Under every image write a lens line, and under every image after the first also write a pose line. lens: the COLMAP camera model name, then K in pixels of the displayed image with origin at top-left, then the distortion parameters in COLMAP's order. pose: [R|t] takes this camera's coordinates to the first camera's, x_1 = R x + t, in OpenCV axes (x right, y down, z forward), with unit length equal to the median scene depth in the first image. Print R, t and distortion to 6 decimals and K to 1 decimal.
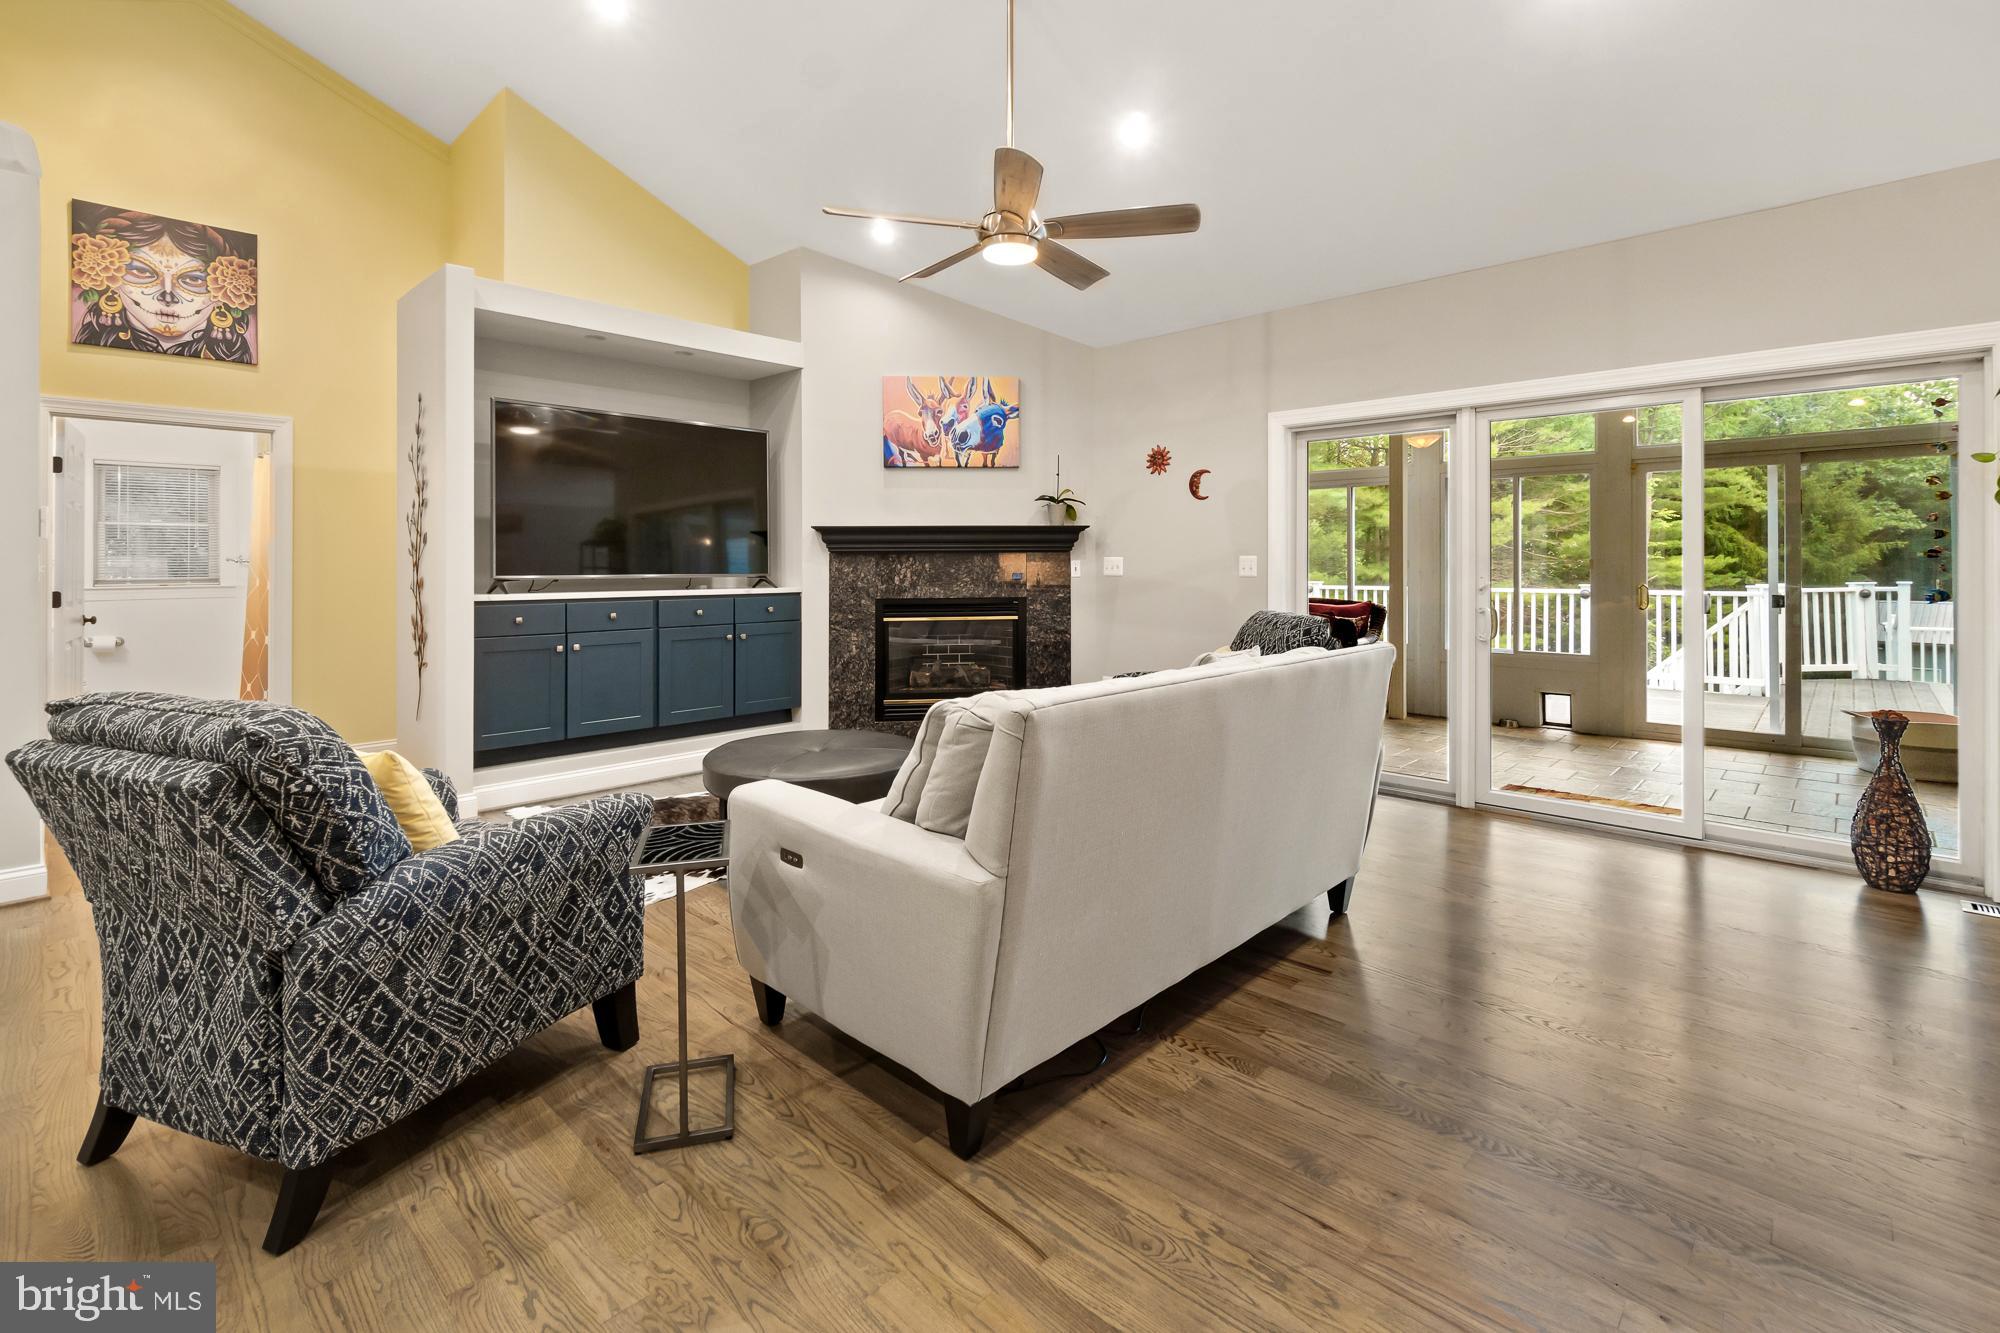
lens RADIAL K [[910.2, 0, 1000.0], [0, 910.2, 666.5], [0, 0, 1]] dist [0.000408, 0.000041]
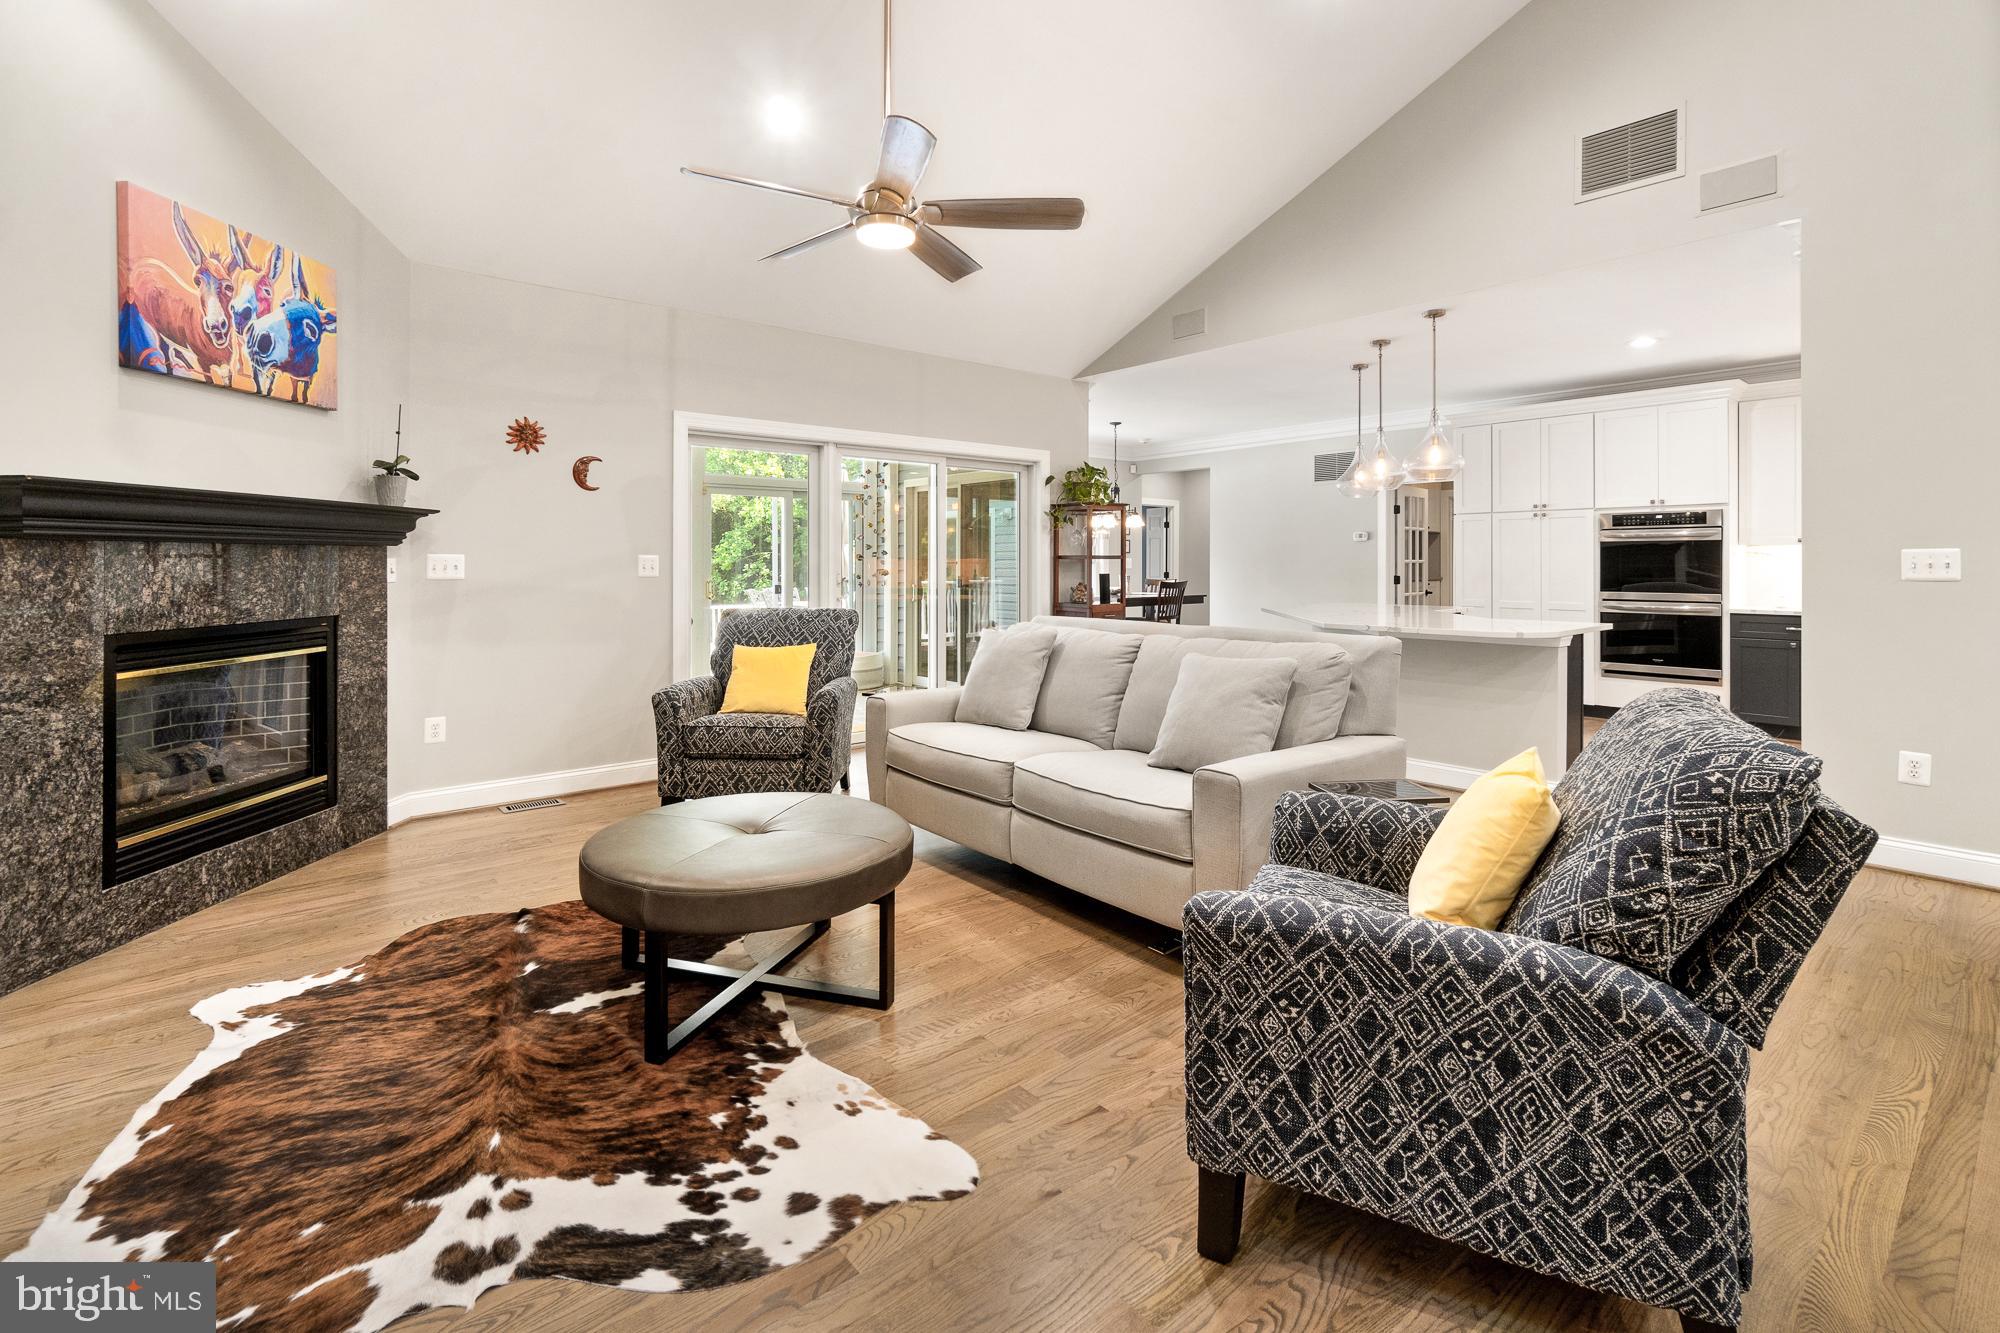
lens RADIAL K [[883.5, 0, 1000.0], [0, 883.5, 666.5], [0, 0, 1]] dist [-0.011901, -0.000325]
pose [[0.109065, -0.112617, 0.987635, -0.560916], [0.108883, 0.988937, 0.100742, -0.054532], [-0.988053, 0.096549, 0.120120, 0.492858]]
